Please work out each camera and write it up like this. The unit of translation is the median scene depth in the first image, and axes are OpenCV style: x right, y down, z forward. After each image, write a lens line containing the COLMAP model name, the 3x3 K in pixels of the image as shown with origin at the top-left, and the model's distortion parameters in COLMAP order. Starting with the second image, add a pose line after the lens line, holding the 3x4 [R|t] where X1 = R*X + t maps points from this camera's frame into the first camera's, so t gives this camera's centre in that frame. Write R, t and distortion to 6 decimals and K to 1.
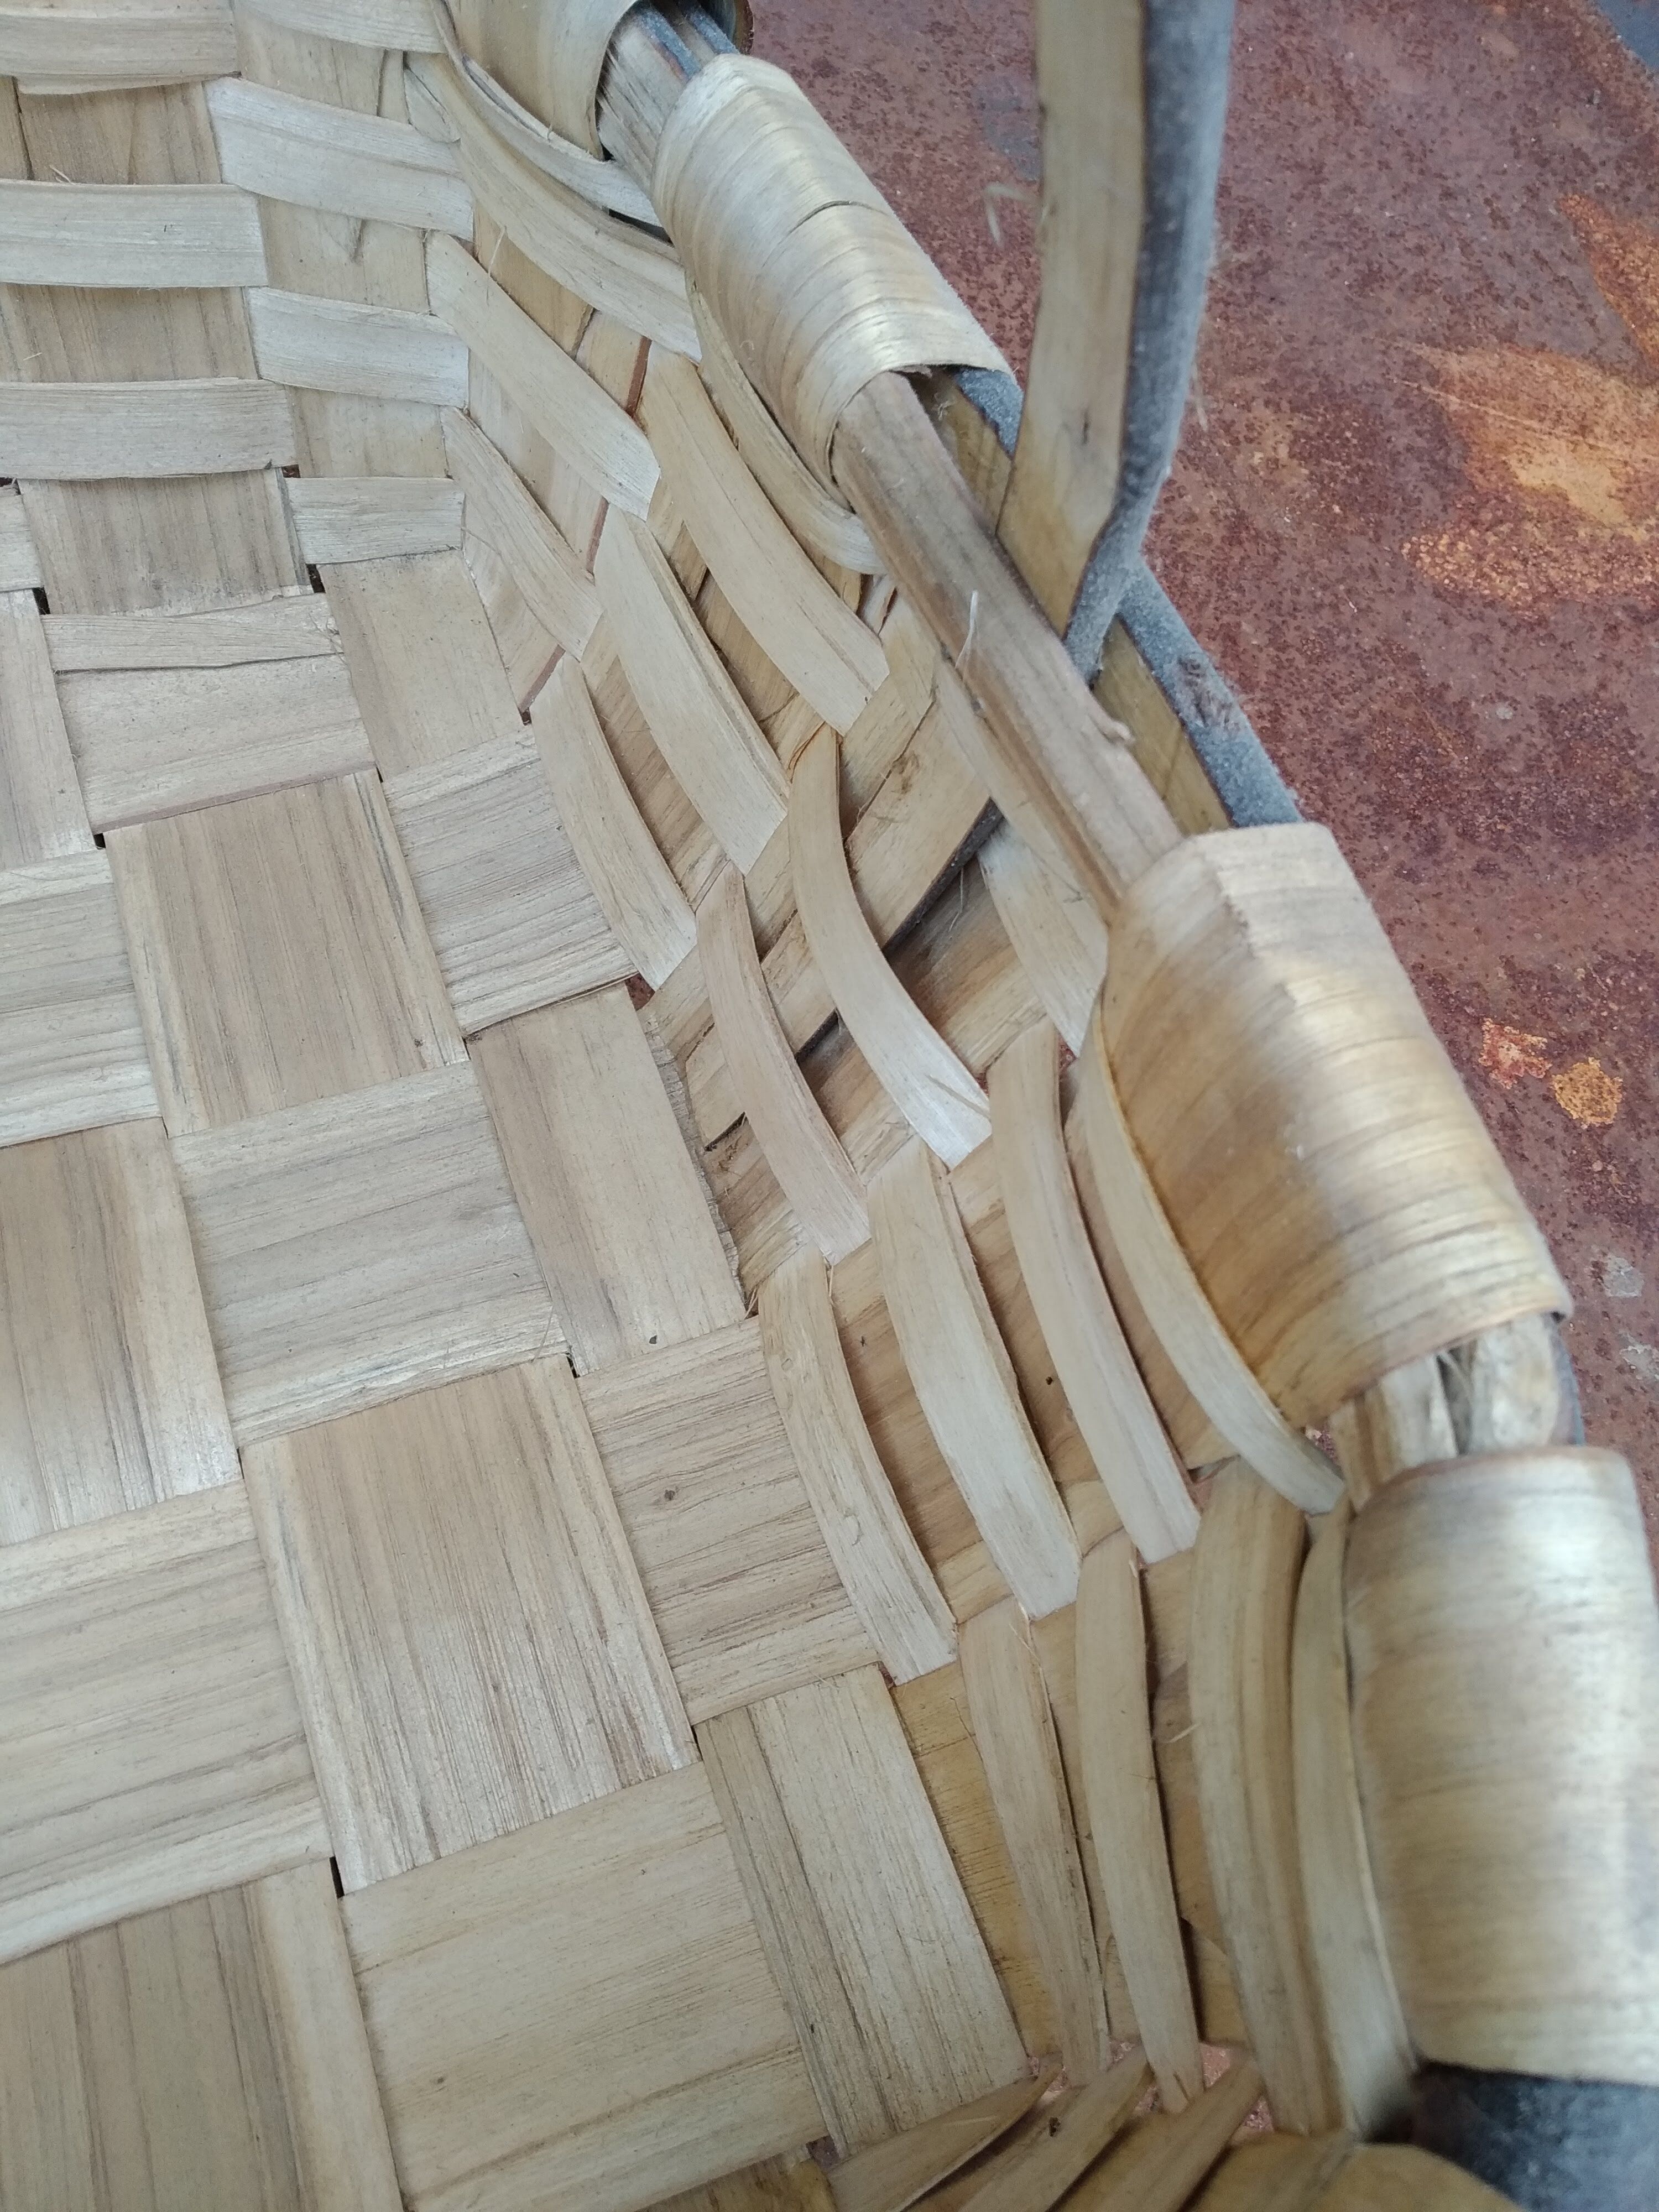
lens RADIAL K [[1709.1, 0, 828.8], [0, 1709.1, 1116.8], [0, 0, 1]] dist [0.056197, -0.125435]
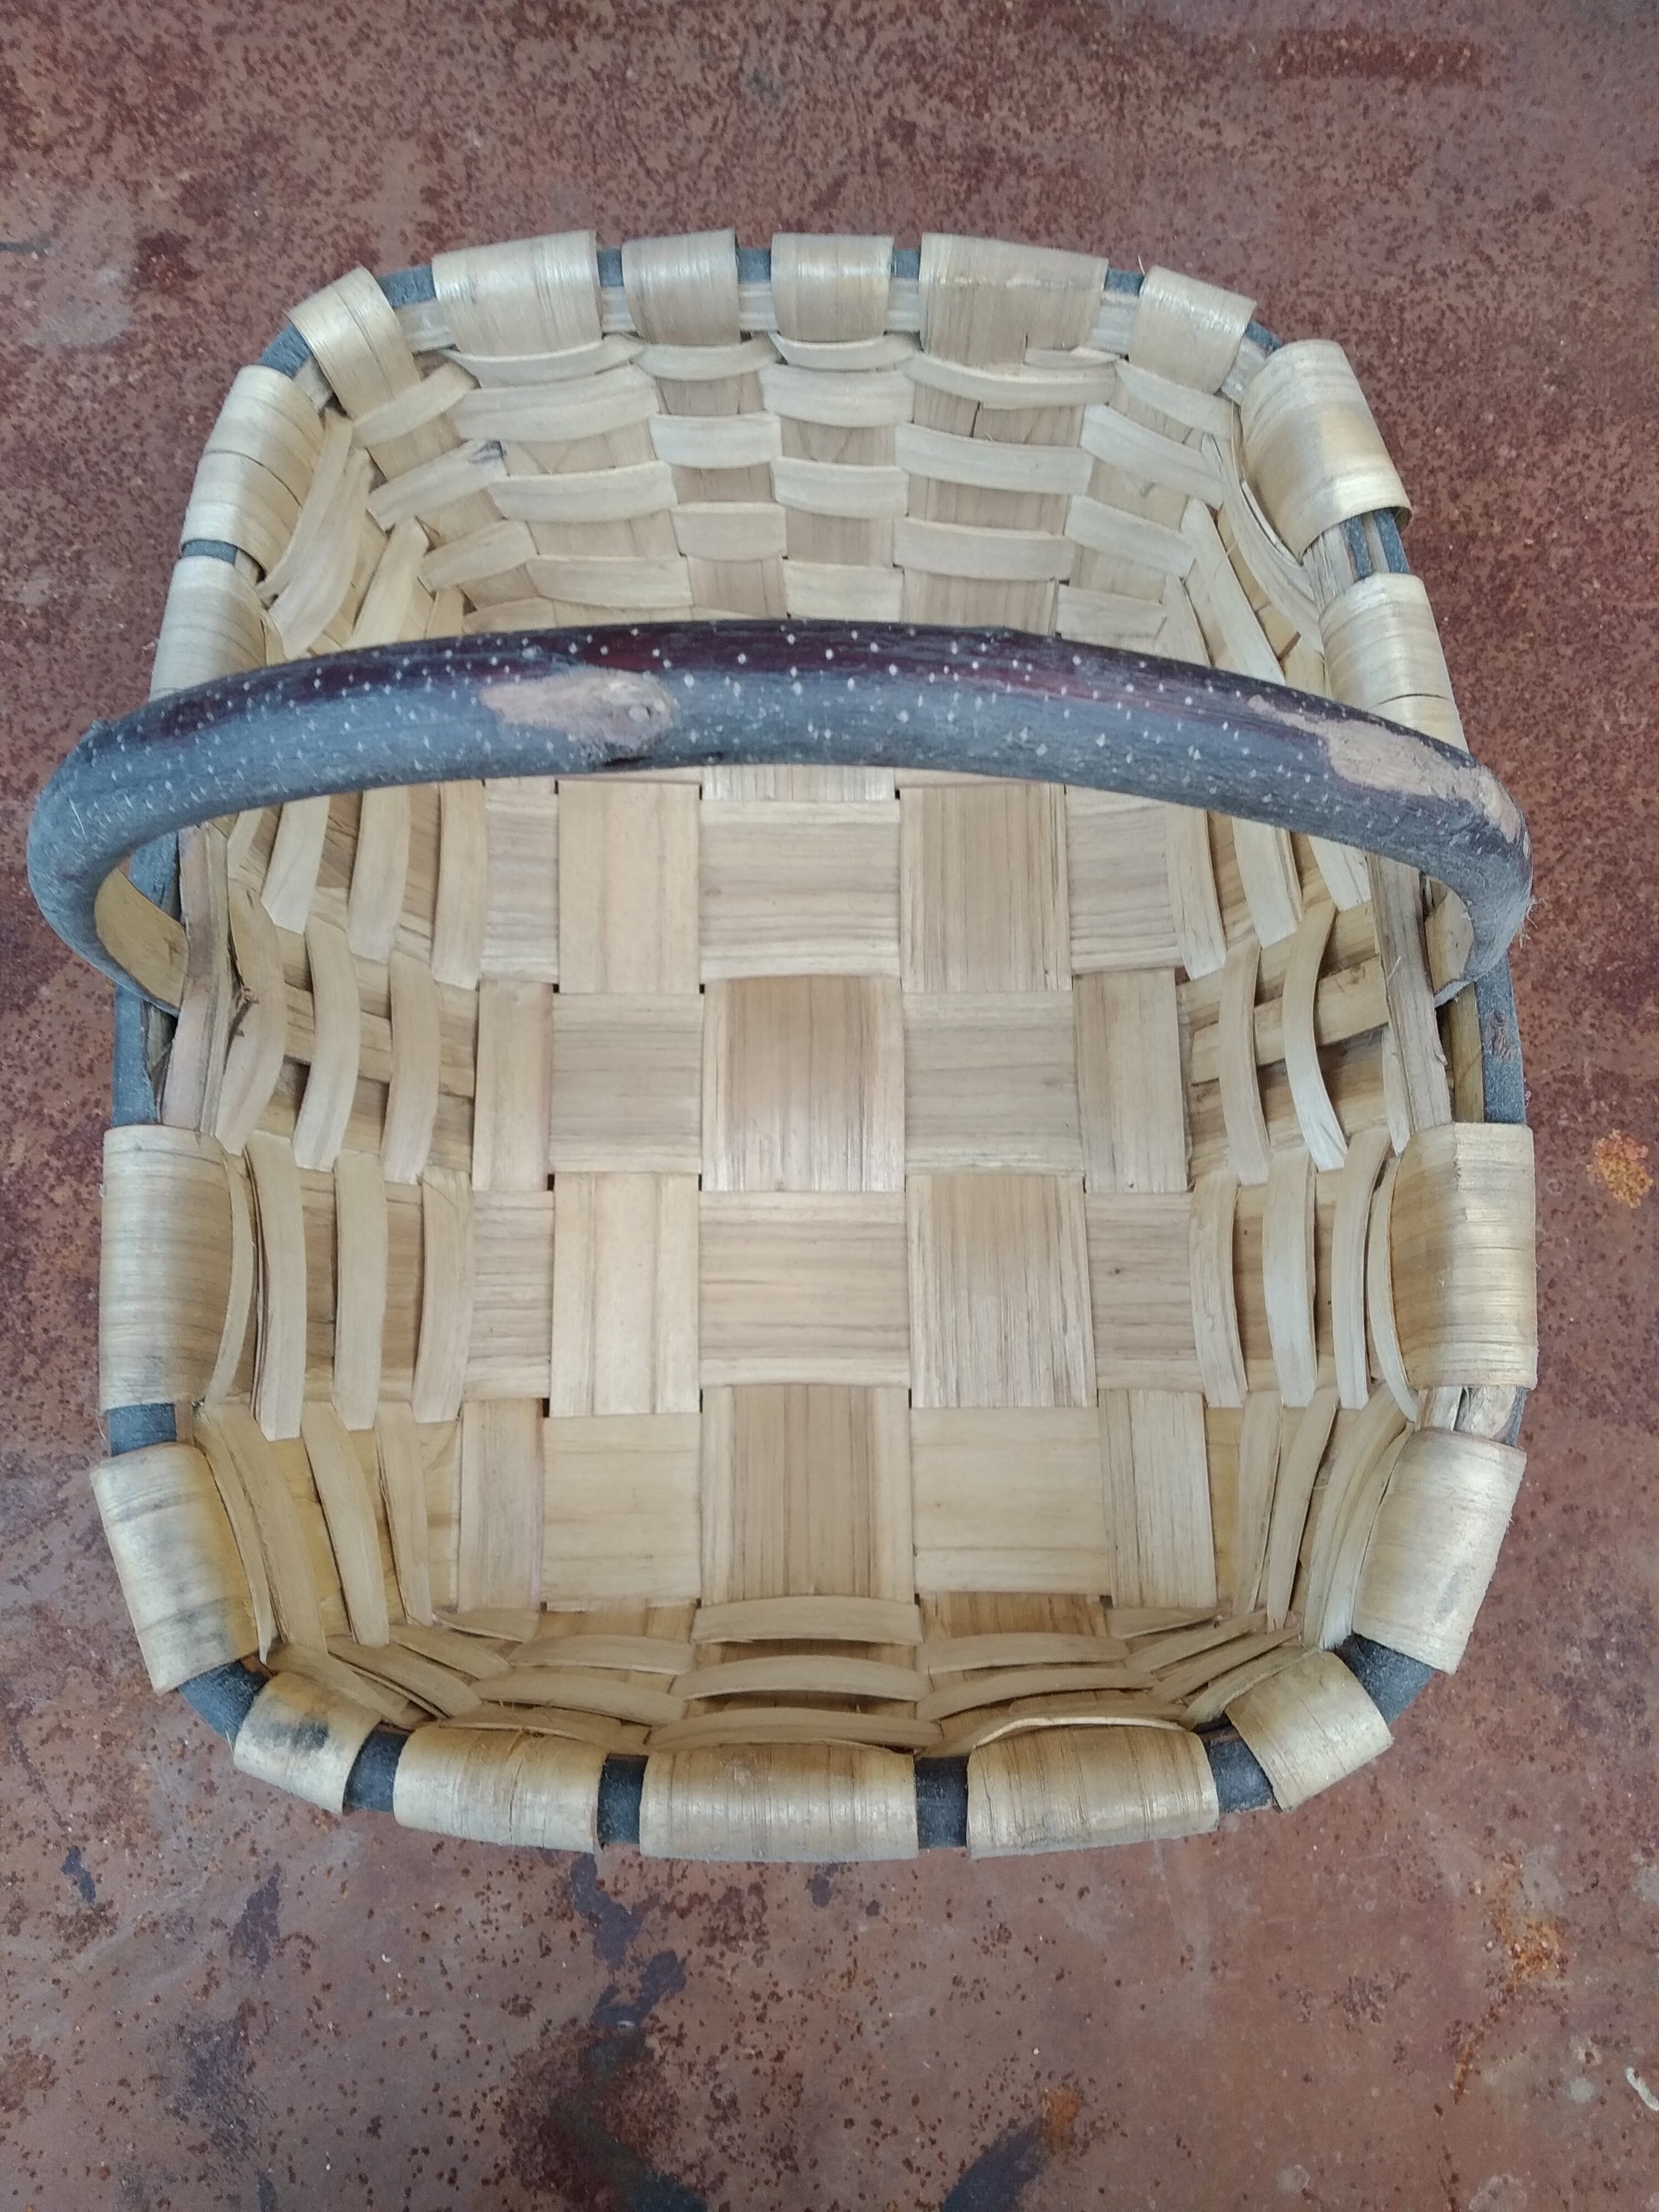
lens RADIAL K [[1655.6, 0, 831.4], [0, 1655.6, 1094.3], [0, 0, 1]] dist [0.051518, -0.066468]
pose [[0.928744, 0.295104, -0.224385, -0.034328], [-0.237286, 0.938239, 0.251799, -0.333076], [0.284834, -0.180613, 0.941408, -0.733138]]
